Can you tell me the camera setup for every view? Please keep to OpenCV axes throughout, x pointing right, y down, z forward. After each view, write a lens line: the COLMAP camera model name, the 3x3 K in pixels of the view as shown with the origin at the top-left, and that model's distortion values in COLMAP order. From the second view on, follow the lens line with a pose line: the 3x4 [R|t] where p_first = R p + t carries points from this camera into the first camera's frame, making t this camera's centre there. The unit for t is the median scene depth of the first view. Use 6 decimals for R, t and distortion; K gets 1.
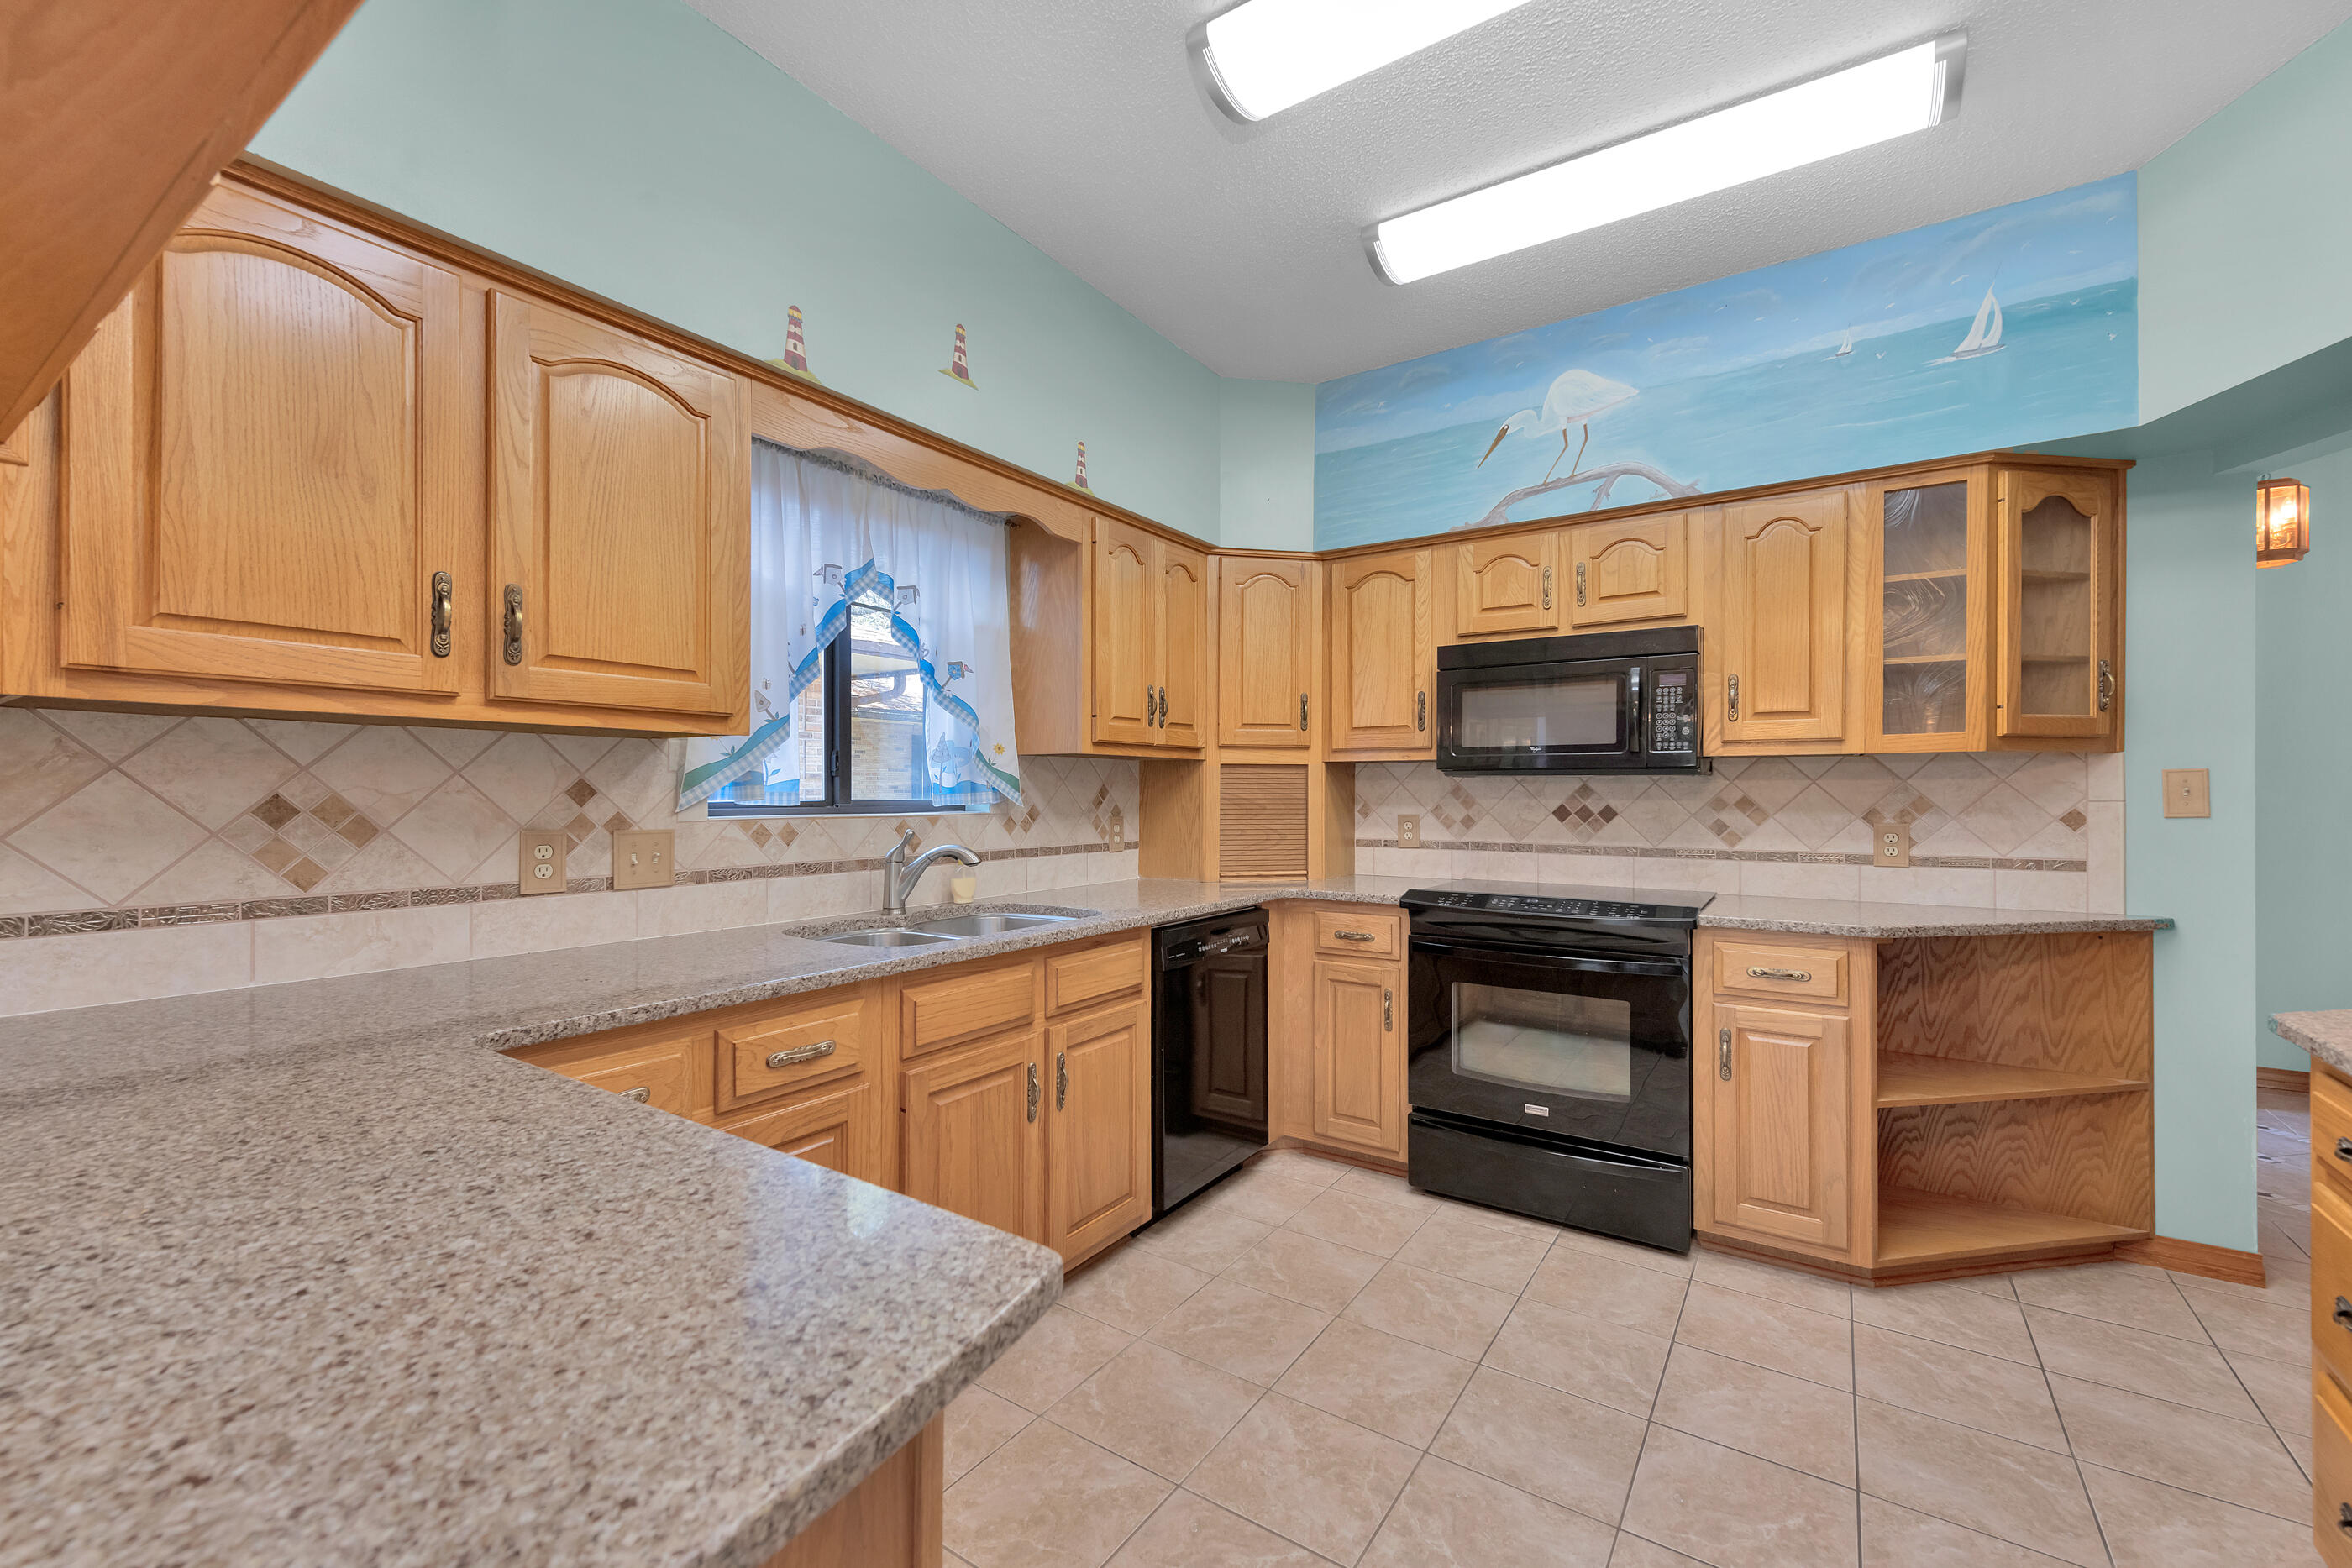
lens RADIAL K [[976.5, 0, 1144.8], [0, 976.5, 789.2], [0, 0, 1]] dist [0.010912, -0.001807]
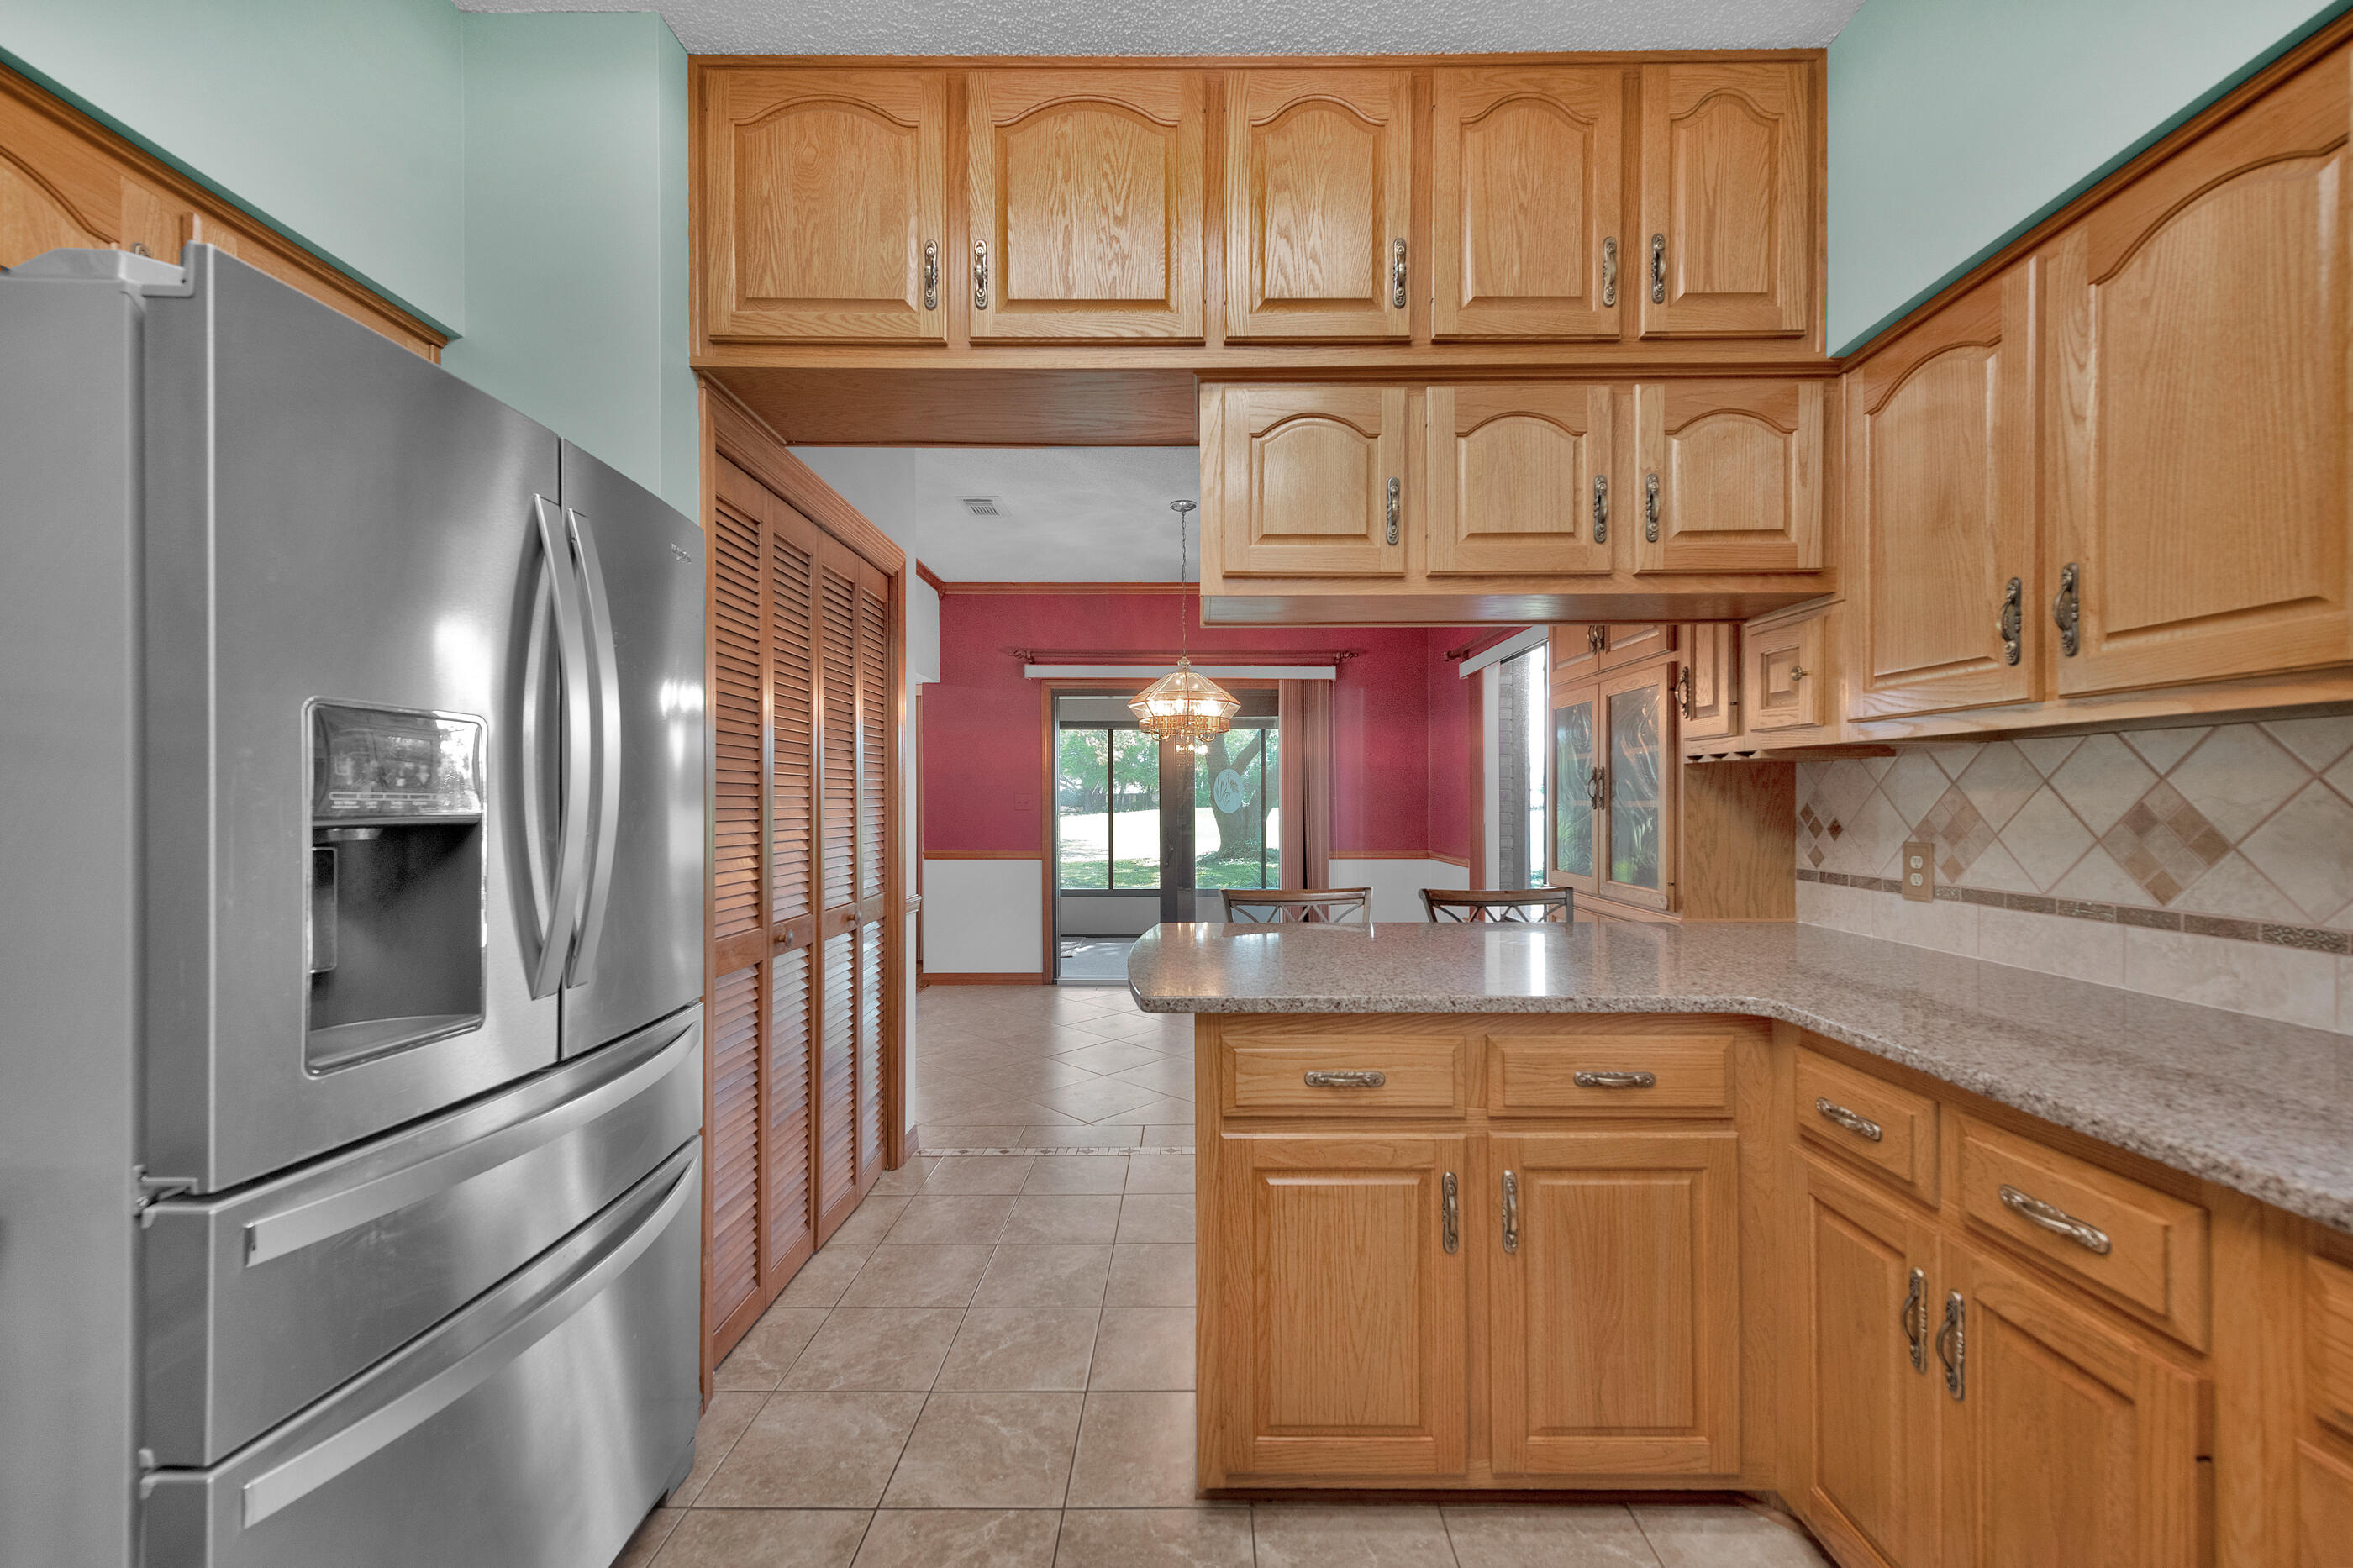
lens RADIAL K [[977.0, 0, 1162.3], [0, 977.0, 798.1], [0, 0, 1]] dist [0.010912, -0.001807]
pose [[-0.826237, -0.000347, -0.563323, 0.298957], [0.003525, 0.999977, -0.005787, 0.000535], [0.563312, -0.006768, -0.826217, 0.736229]]
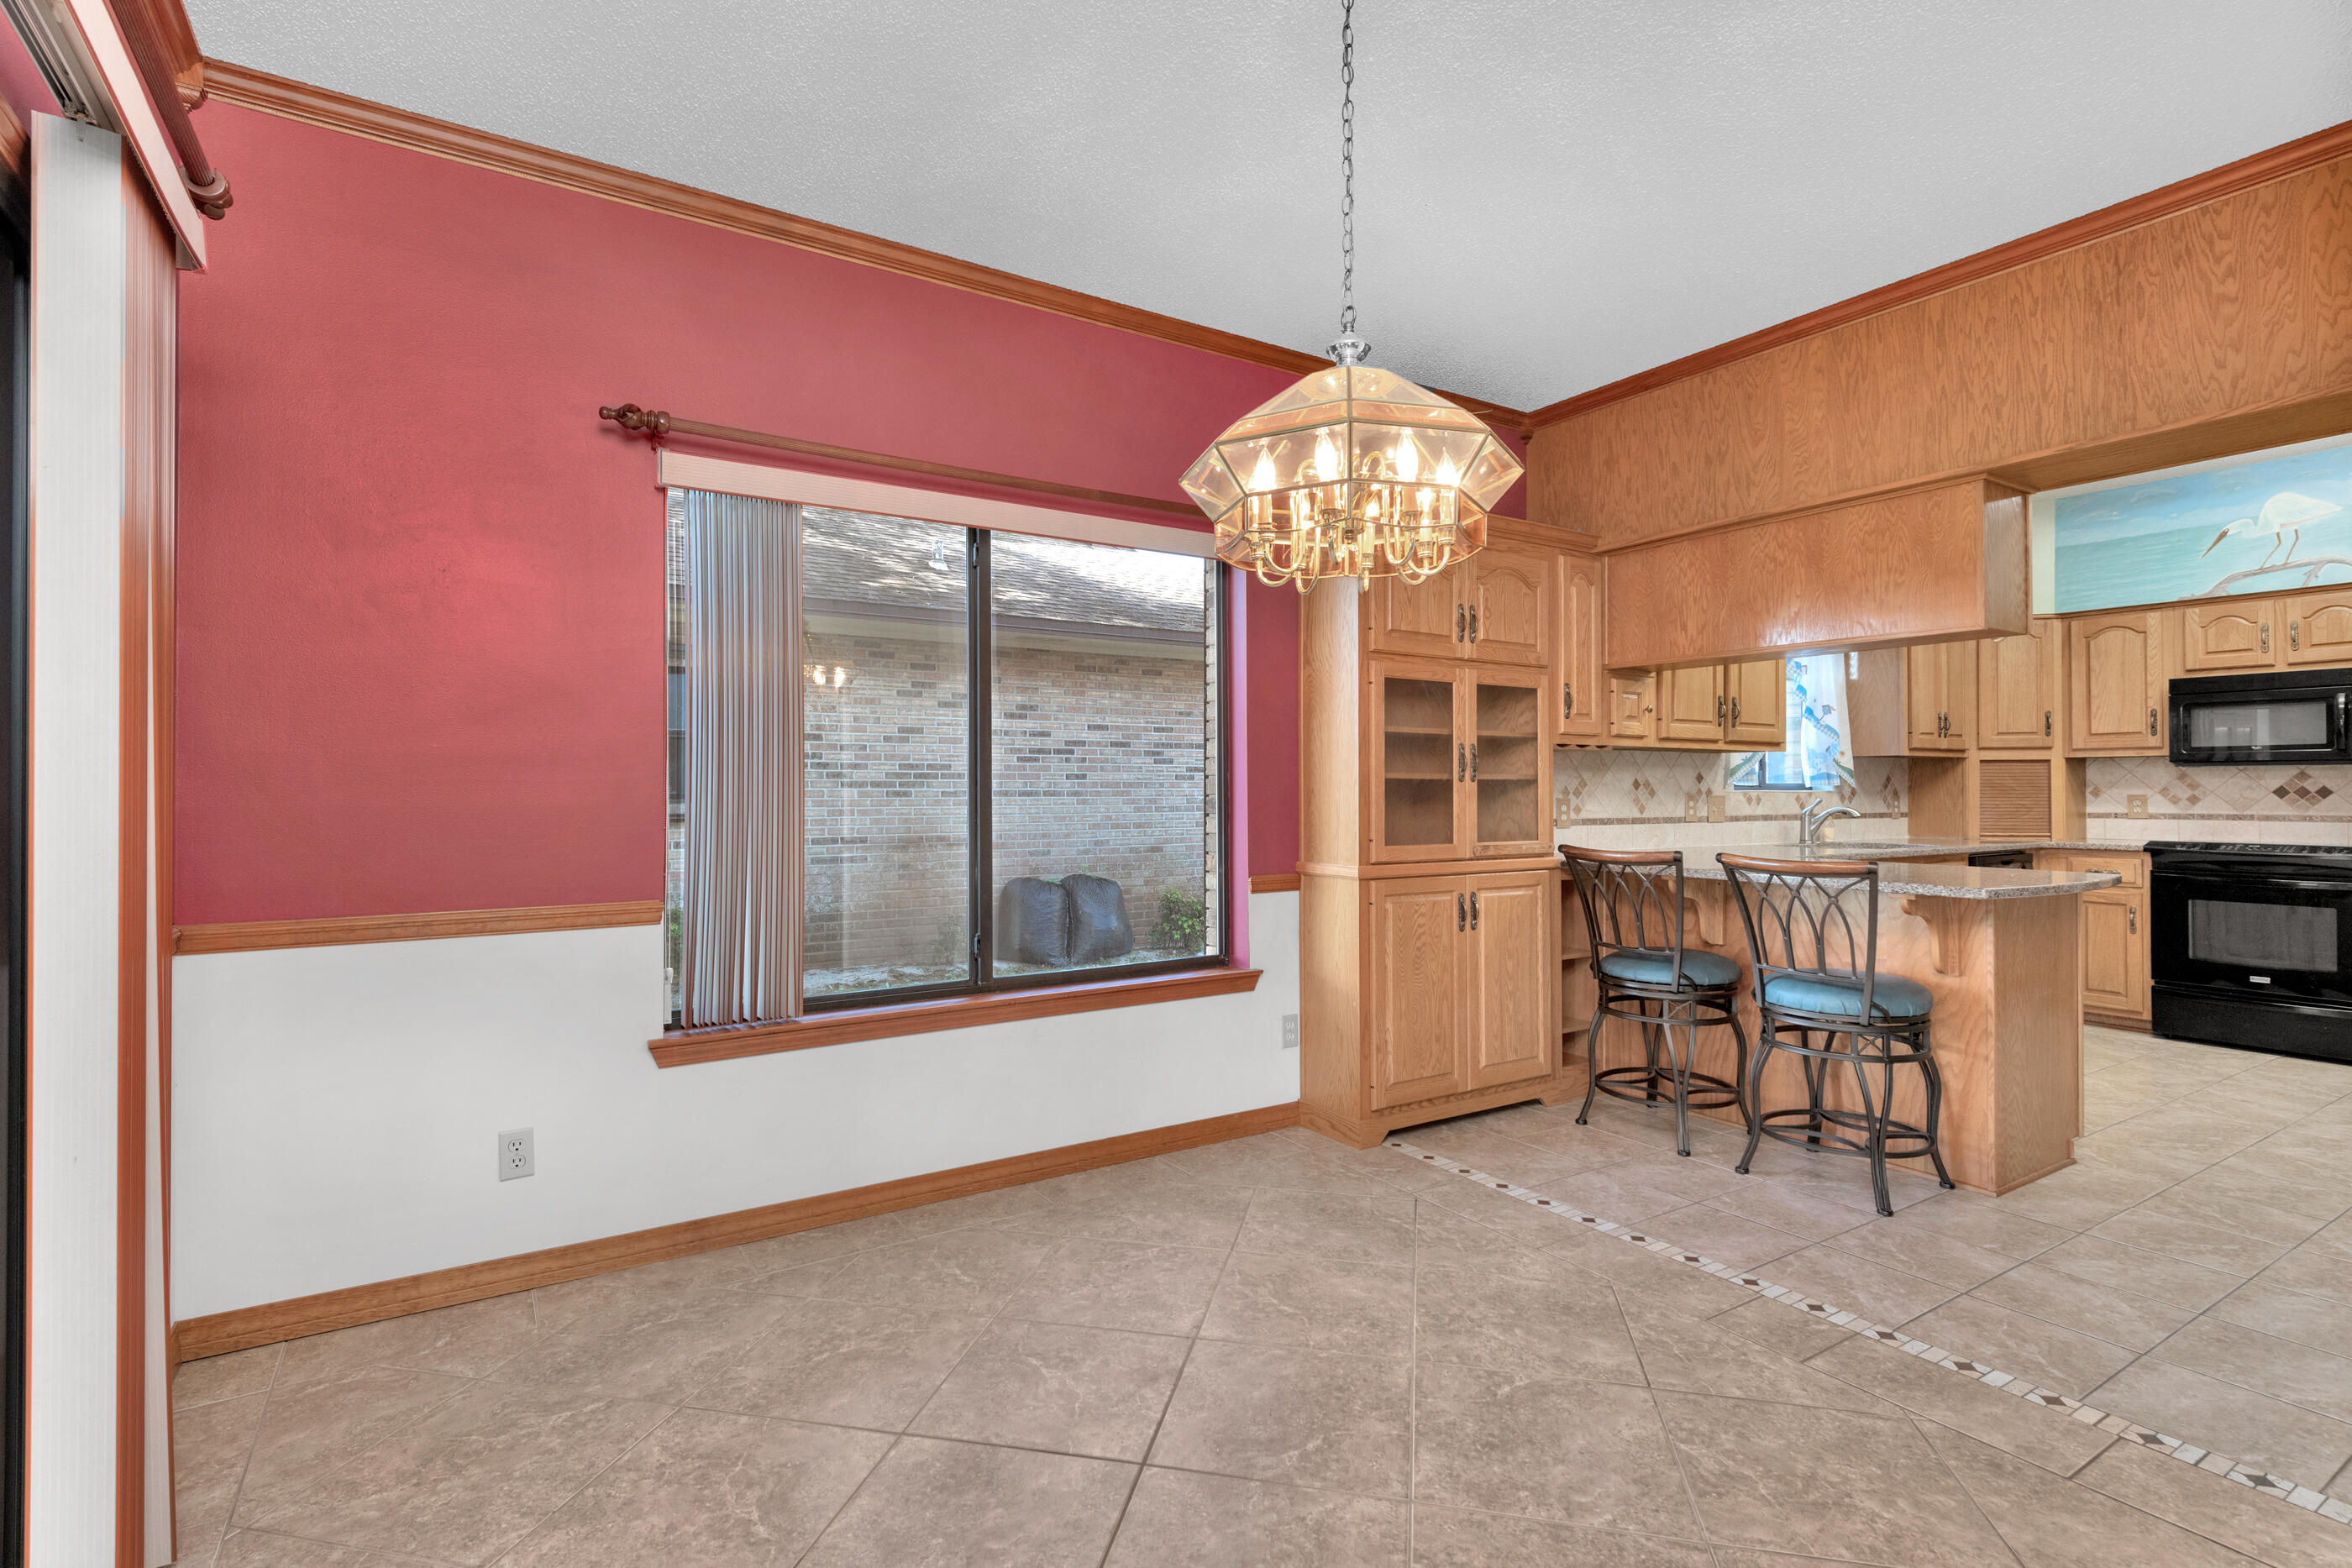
lens RADIAL K [[1074.6, 0, 1207.6], [0, 1074.6, 773.7], [0, 0, 1]] dist [0.013334, -0.004108]
pose [[0.924426, -0.007511, -0.381288, -0.488392], [0.003393, 0.999928, -0.011472, 0.012944], [0.381347, 0.009312, 0.924385, -1.239406]]
